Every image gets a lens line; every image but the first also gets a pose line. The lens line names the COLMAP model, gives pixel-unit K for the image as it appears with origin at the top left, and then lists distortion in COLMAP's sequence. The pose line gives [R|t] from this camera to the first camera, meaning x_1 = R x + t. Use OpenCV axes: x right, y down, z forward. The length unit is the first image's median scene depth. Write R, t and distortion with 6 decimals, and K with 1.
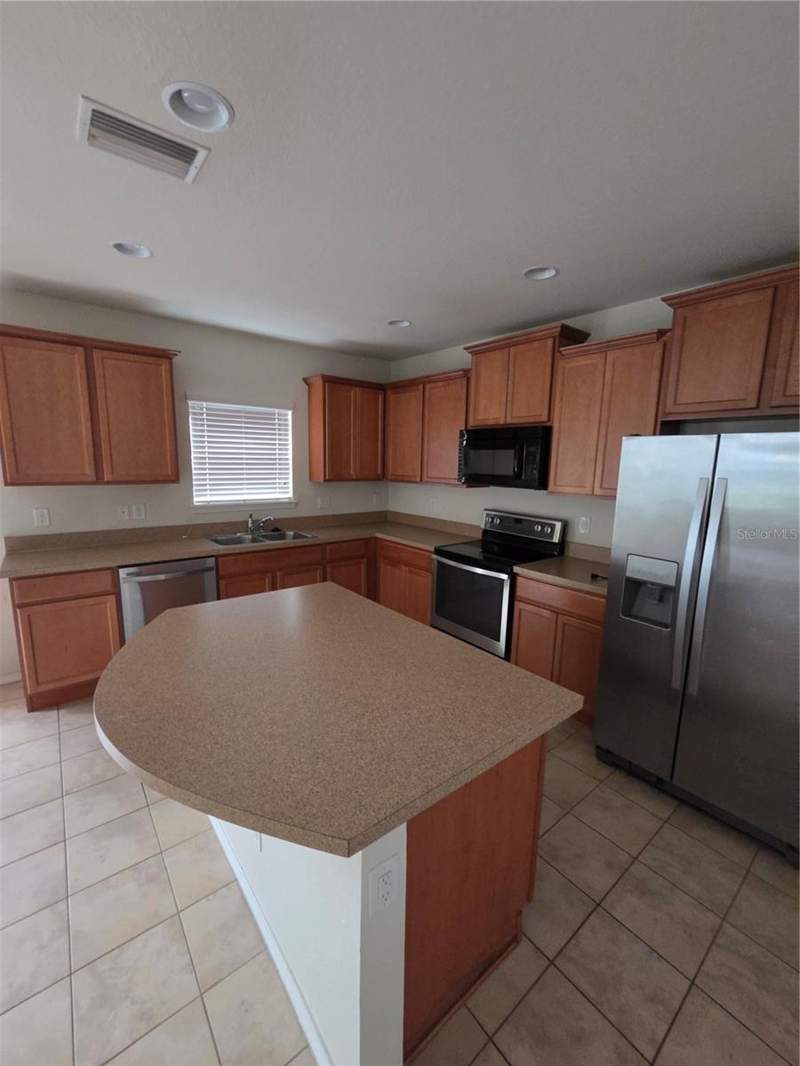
lens RADIAL K [[430.7, 0, 400.0], [0, 430.7, 533.0], [0, 0, 1]] dist [-0.000803, 0.000322]
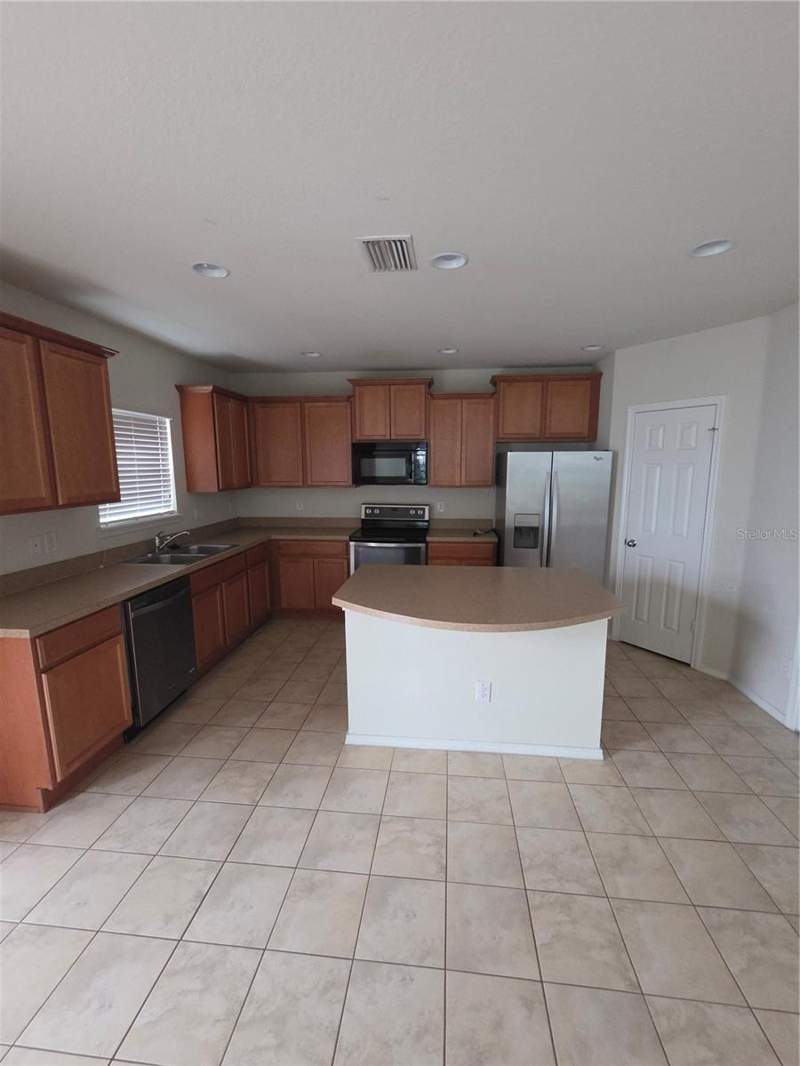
lens RADIAL K [[430.7, 0, 400.0], [0, 430.7, 533.0], [0, 0, 1]] dist [-0.000803, 0.000322]
pose [[0.713364, -0.132550, 0.688144, -0.660738], [0.136761, 0.989401, 0.048805, -0.017172], [-0.687320, 0.059295, 0.723930, -0.007511]]
